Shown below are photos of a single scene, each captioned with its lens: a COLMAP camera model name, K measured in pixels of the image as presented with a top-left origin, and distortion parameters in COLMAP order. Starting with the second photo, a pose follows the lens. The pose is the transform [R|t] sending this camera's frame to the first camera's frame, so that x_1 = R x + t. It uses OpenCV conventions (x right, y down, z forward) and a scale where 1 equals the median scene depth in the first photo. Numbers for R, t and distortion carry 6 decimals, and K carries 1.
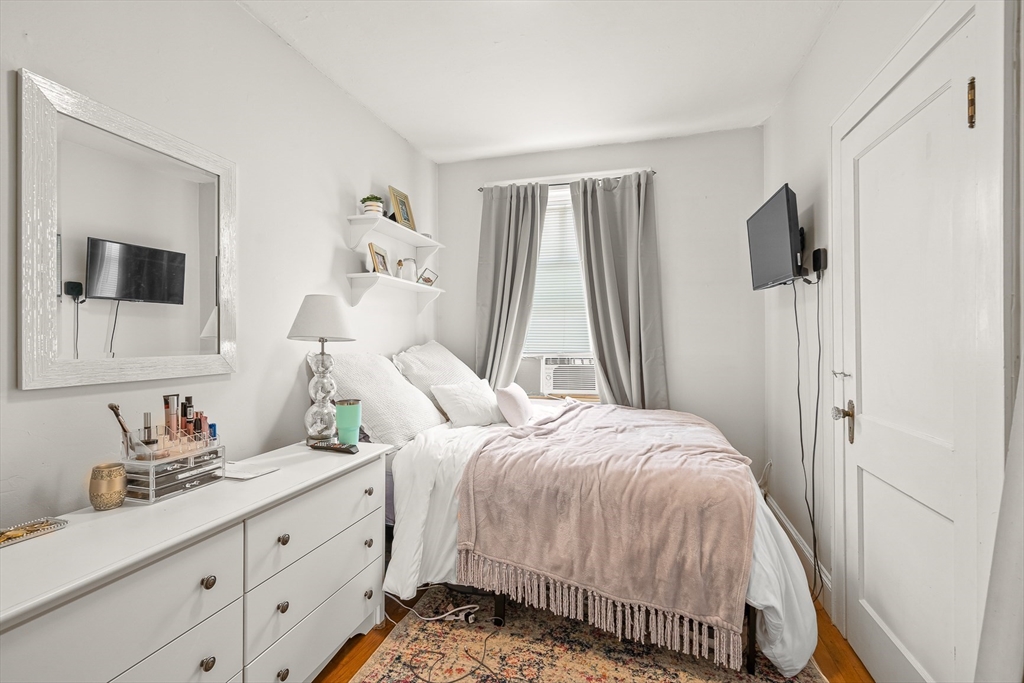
lens RADIAL K [[467.2, 0, 511.3], [0, 467.2, 339.0], [0, 0, 1]] dist [-0.005196, 0.001563]
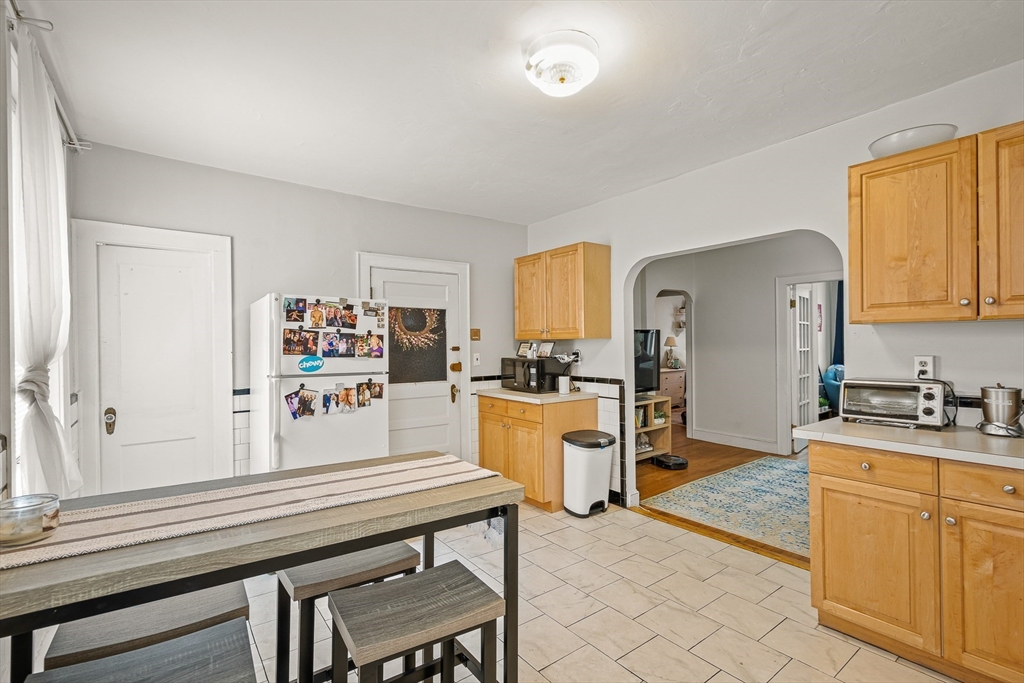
lens RADIAL K [[467.2, 0, 511.0], [0, 467.2, 344.3], [0, 0, 1]] dist [-0.005196, 0.001563]
pose [[0.791112, -0.002201, -0.611668, 0.944780], [0.005874, 0.999975, 0.003999, -0.035467], [0.611644, -0.006757, 0.791105, -2.929396]]
